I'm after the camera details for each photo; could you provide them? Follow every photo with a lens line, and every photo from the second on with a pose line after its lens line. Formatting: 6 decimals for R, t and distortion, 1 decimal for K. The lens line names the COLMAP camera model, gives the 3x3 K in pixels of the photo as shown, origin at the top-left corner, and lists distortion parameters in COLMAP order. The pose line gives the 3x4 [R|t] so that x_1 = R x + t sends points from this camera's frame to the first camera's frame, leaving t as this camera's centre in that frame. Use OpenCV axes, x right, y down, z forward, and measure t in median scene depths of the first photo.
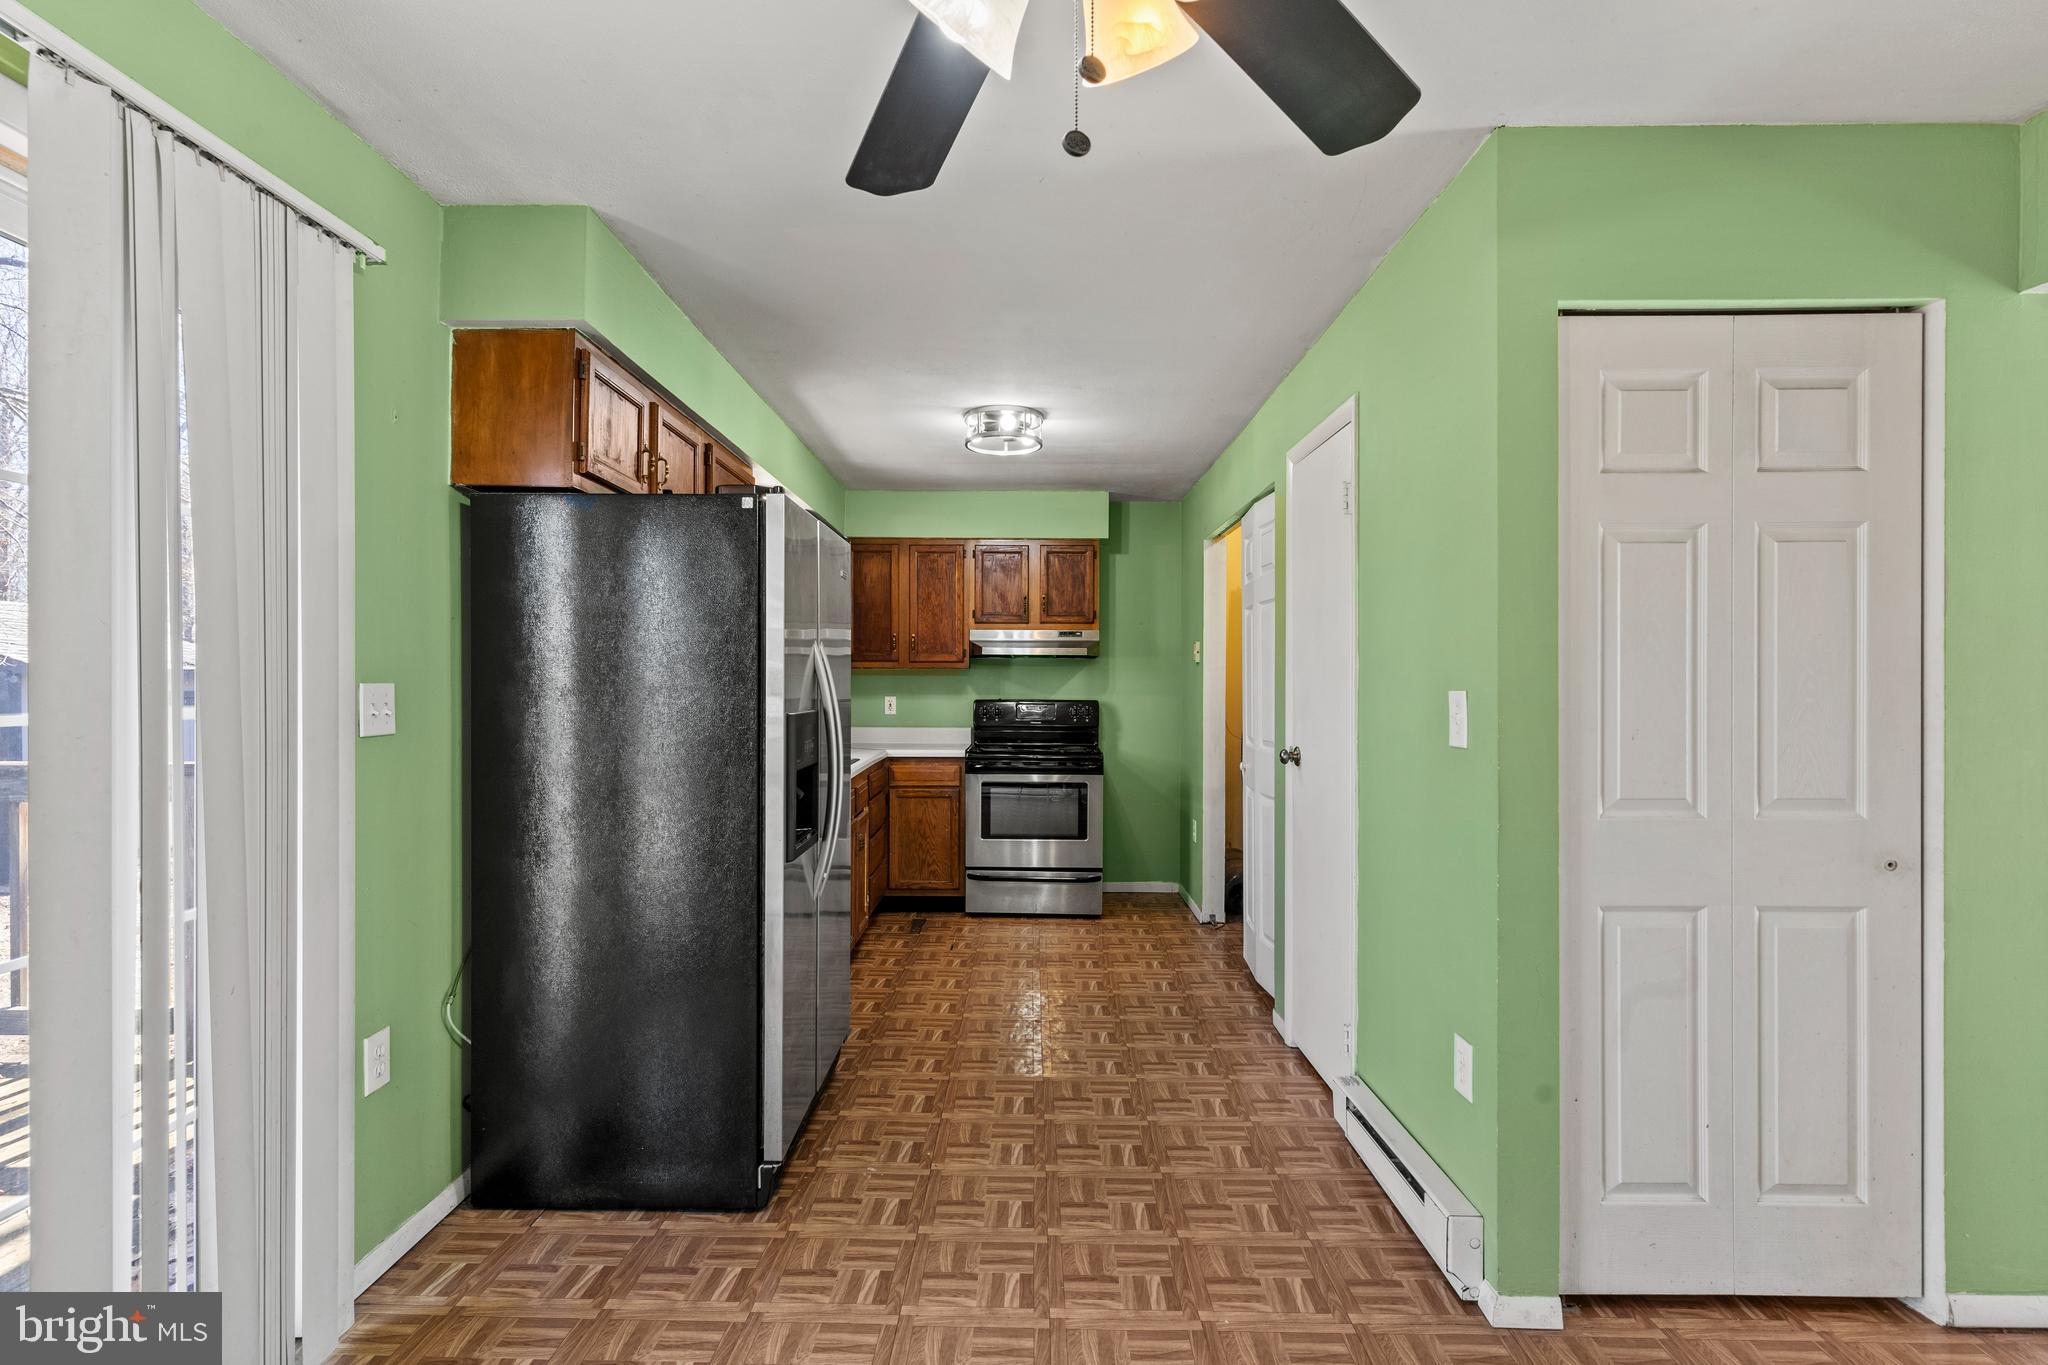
lens RADIAL K [[985.1, 0, 1017.7], [0, 985.1, 684.8], [0, 0, 1]] dist [0.004523, 0.000167]
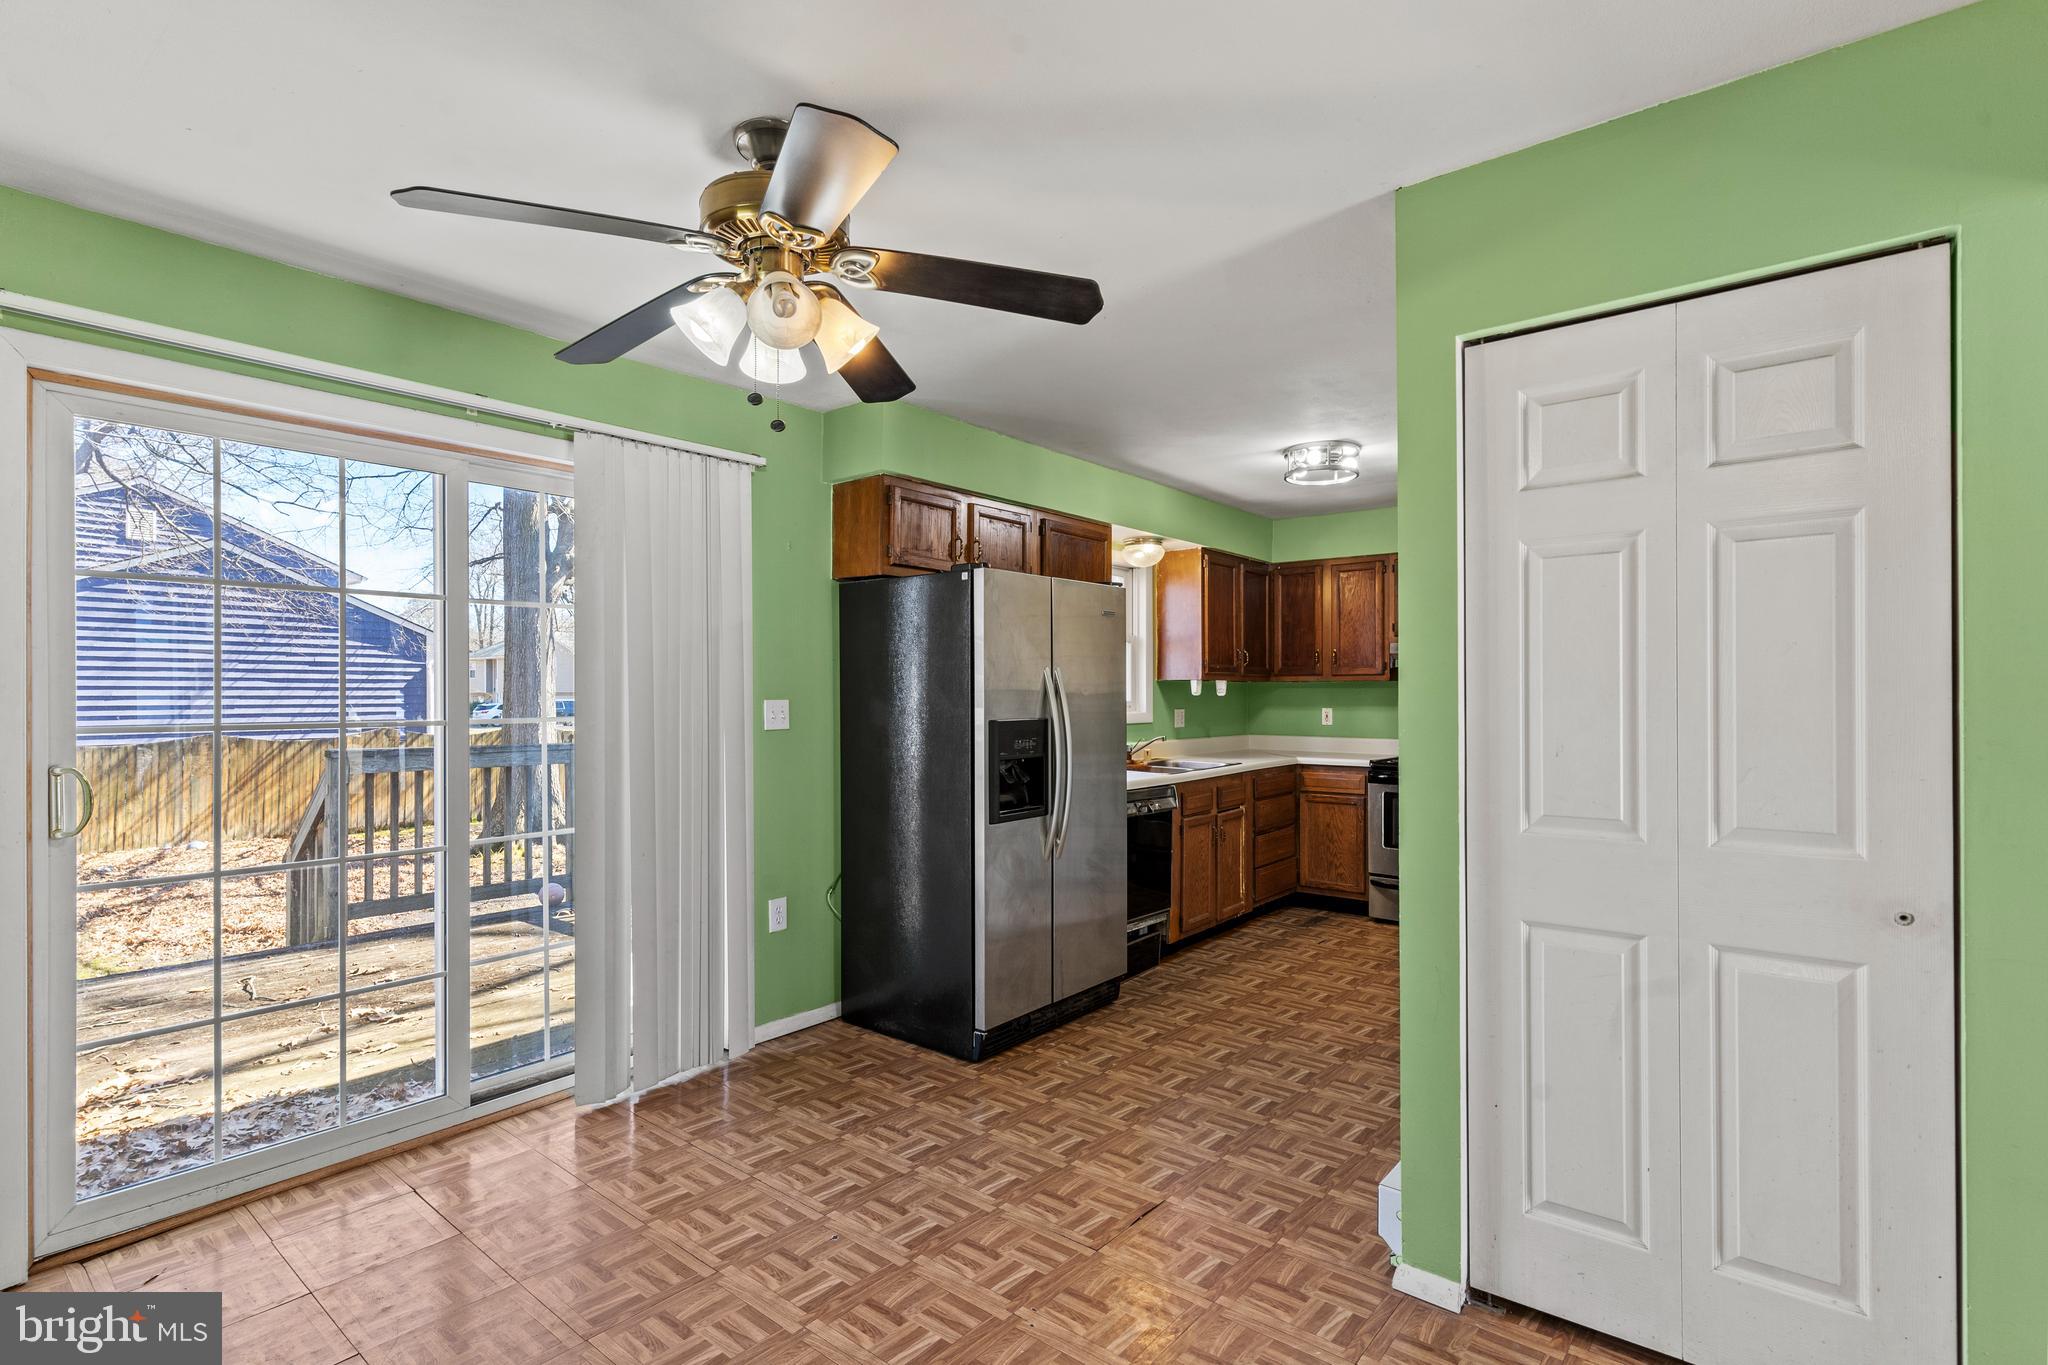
lens RADIAL K [[985.1, 0, 1013.6], [0, 985.1, 691.6], [0, 0, 1]] dist [0.004523, 0.000167]
pose [[0.780987, -0.005983, -0.624519, 0.806505], [0.004245, 0.999982, -0.004272, -0.007220], [0.624533, 0.000685, 0.780998, -0.112499]]
